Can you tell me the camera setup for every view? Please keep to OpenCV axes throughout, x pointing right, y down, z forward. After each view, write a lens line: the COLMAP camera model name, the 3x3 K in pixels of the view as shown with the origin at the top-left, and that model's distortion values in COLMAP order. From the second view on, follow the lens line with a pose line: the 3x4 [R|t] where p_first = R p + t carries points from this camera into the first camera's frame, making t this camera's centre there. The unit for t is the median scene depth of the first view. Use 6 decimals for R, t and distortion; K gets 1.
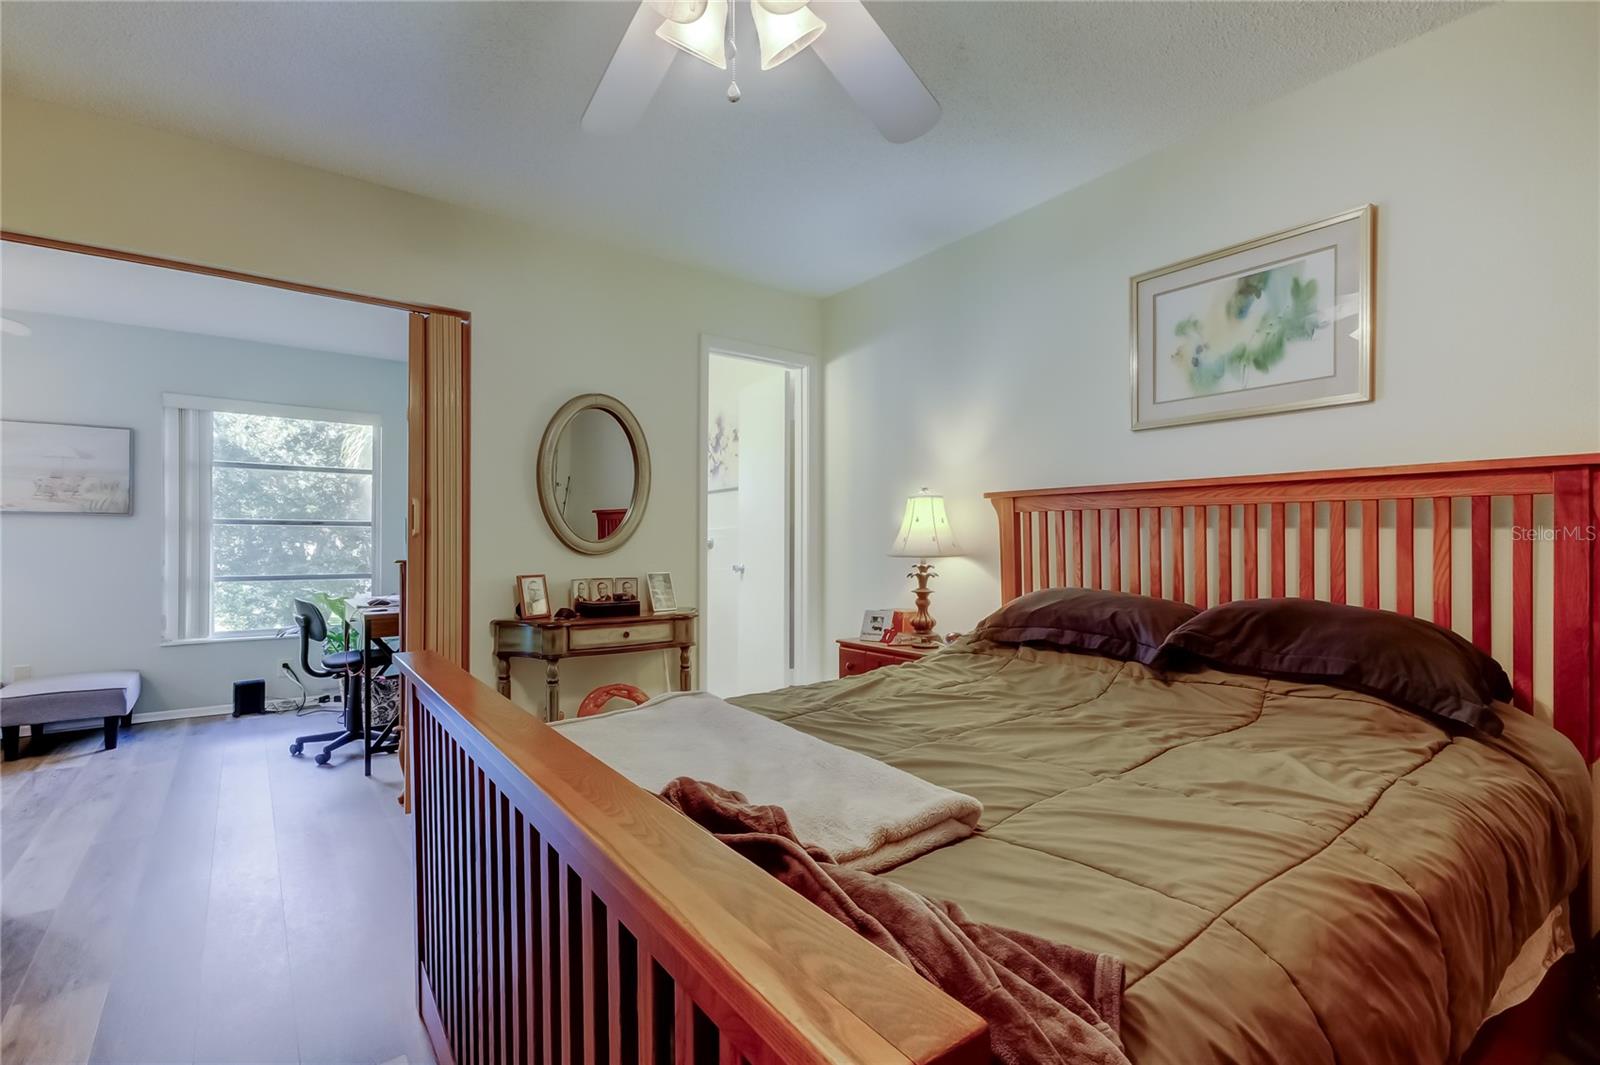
lens RADIAL K [[764.9, 0, 801.1], [0, 764.9, 544.5], [0, 0, 1]] dist [-0.000580, -0.000062]
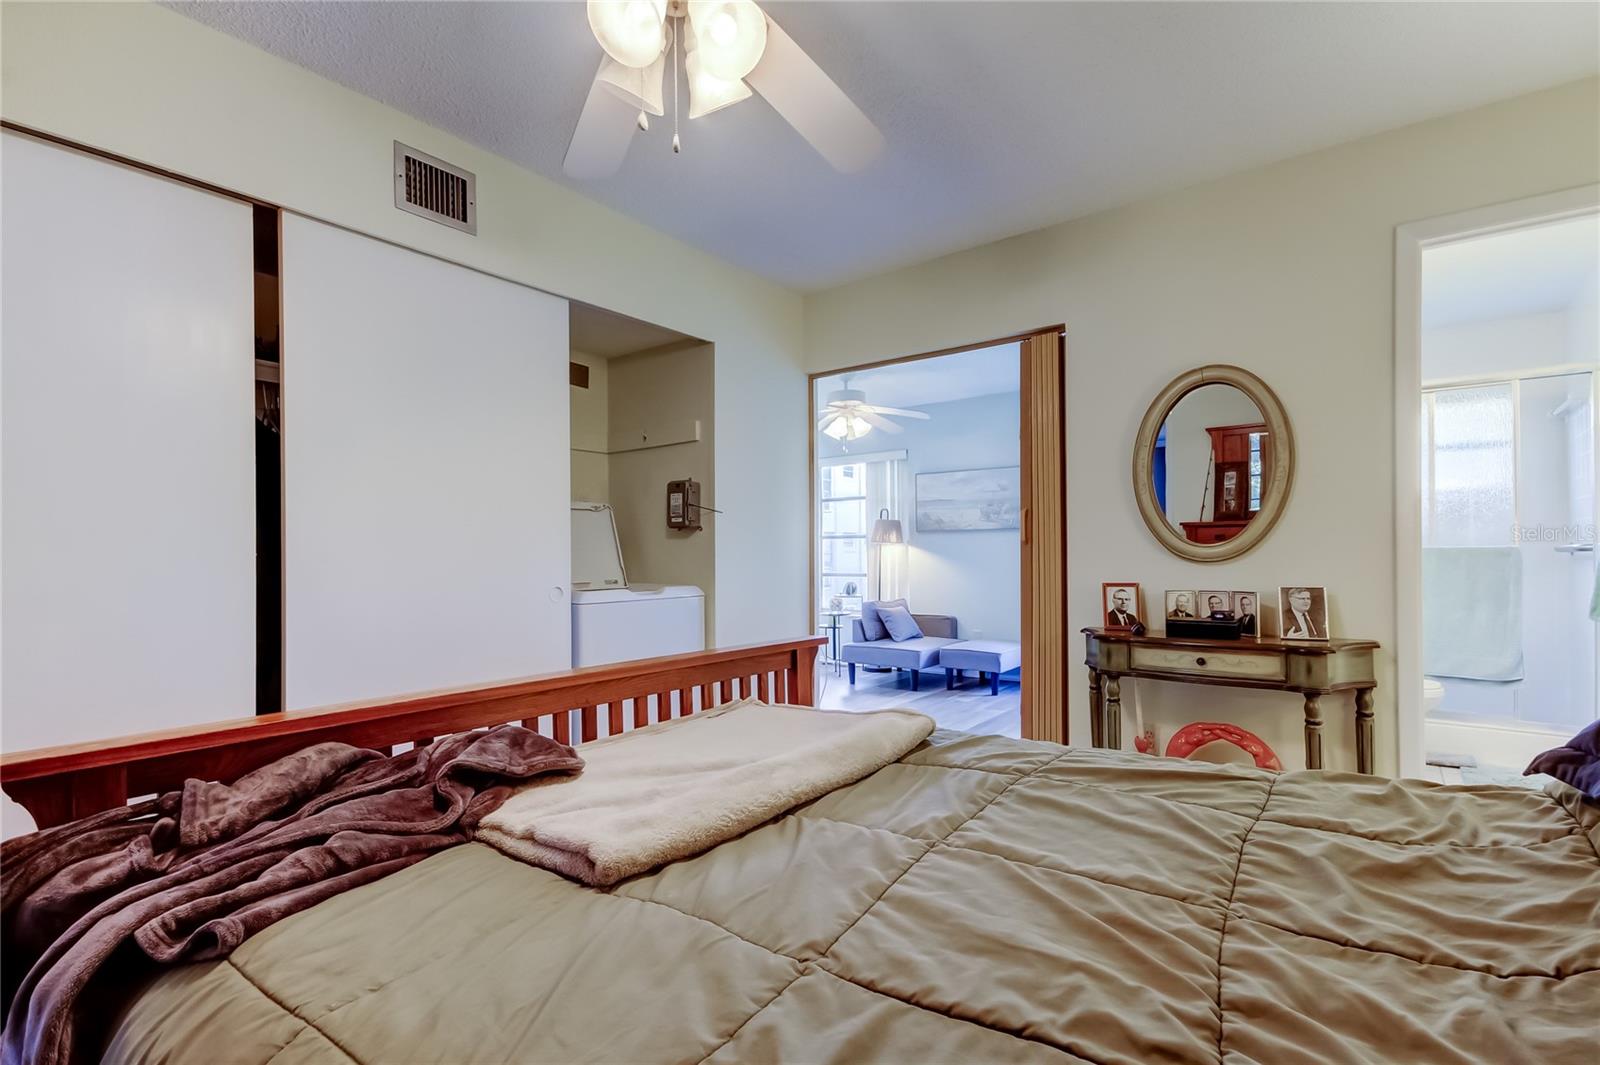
lens RADIAL K [[744.3, 0, 802.3], [0, 744.3, 558.8], [0, 0, 1]] dist [0.030194, 0.000040]
pose [[0.255493, 0.006658, -0.966788, 0.428616], [0.008839, 0.999918, 0.009222, -0.002126], [0.966770, -0.010902, 0.255414, 0.388087]]
